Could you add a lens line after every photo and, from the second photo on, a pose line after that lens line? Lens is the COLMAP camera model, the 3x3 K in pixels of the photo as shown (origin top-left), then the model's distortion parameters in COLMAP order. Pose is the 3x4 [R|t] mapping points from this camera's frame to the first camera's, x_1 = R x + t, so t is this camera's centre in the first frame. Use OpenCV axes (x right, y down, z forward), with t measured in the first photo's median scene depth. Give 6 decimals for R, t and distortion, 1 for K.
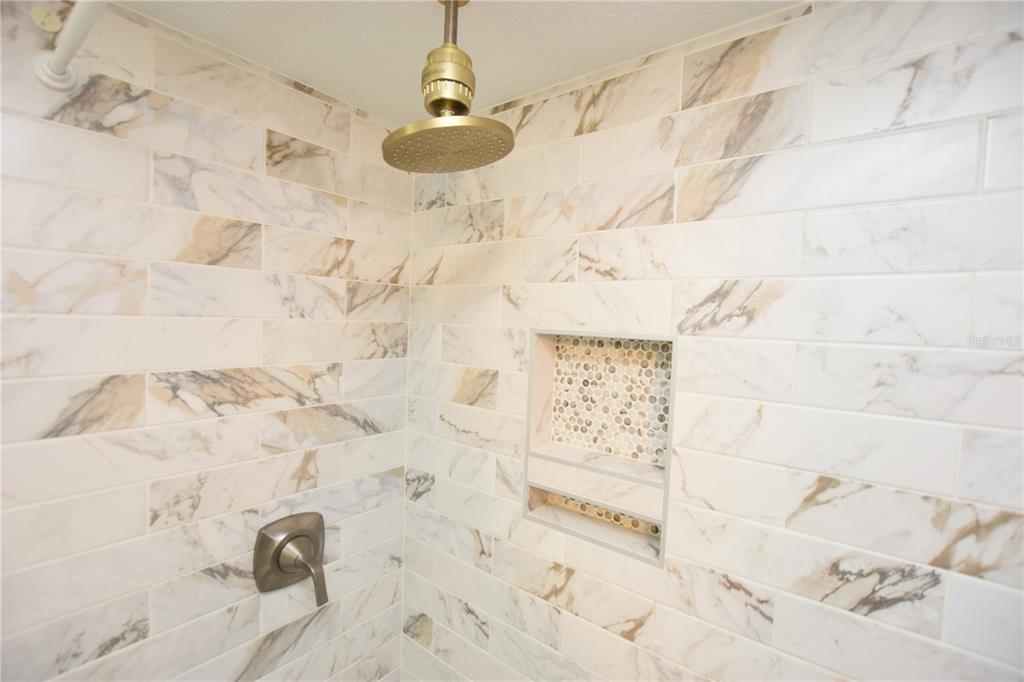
lens RADIAL K [[454.1, 0, 507.1], [0, 454.1, 345.6], [0, 0, 1]] dist [-0.026467, 0.001133]
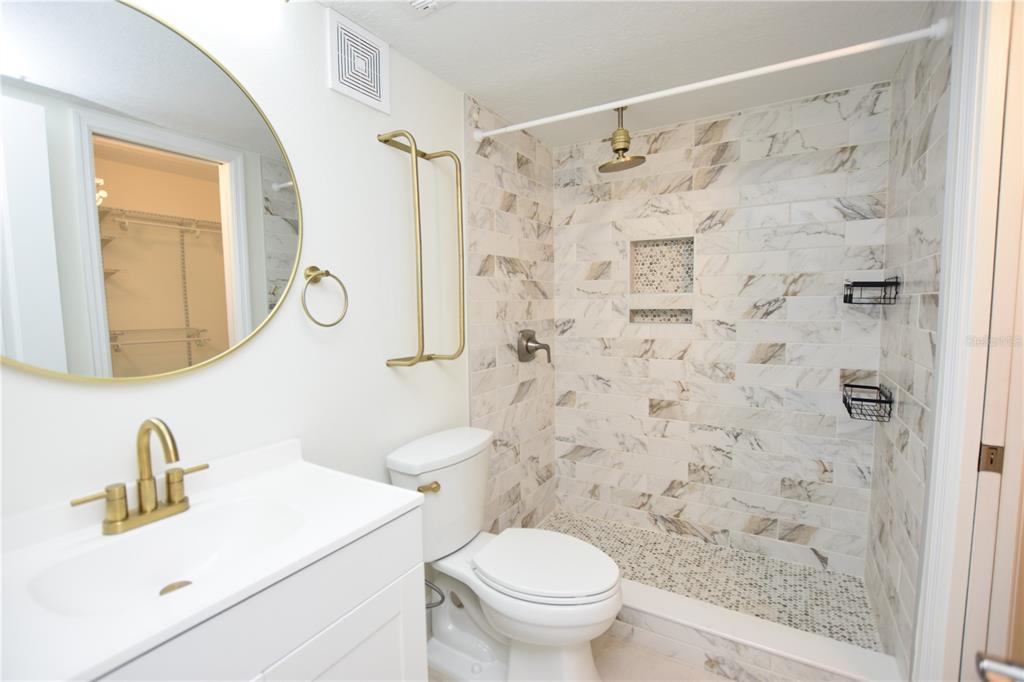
lens RADIAL K [[454.1, 0, 507.1], [0, 454.1, 345.6], [0, 0, 1]] dist [-0.026467, 0.001133]
pose [[0.991838, -0.060784, 0.112087, -0.927857], [0.056313, 0.997503, 0.042633, 0.401611], [-0.114398, -0.035973, 0.992783, -1.330718]]
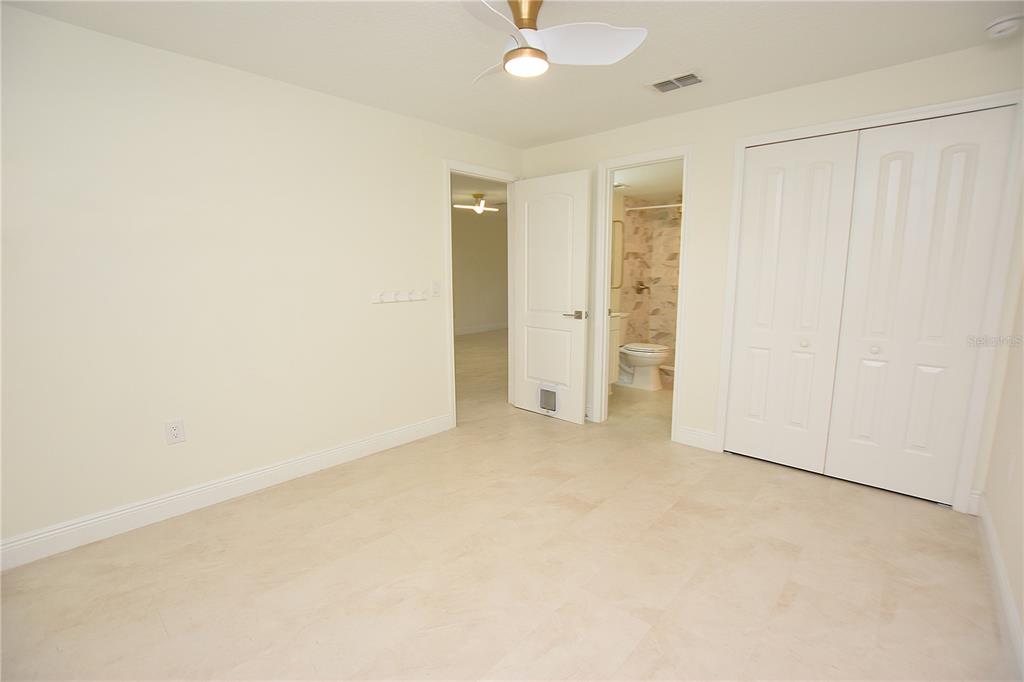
lens RADIAL K [[454.1, 0, 507.1], [0, 454.1, 345.6], [0, 0, 1]] dist [-0.026467, 0.001133]
pose [[0.996639, -0.028243, -0.076897, -1.884946], [0.036405, 0.993603, 0.106897, 0.575034], [0.073386, -0.109337, 0.991292, -5.172504]]
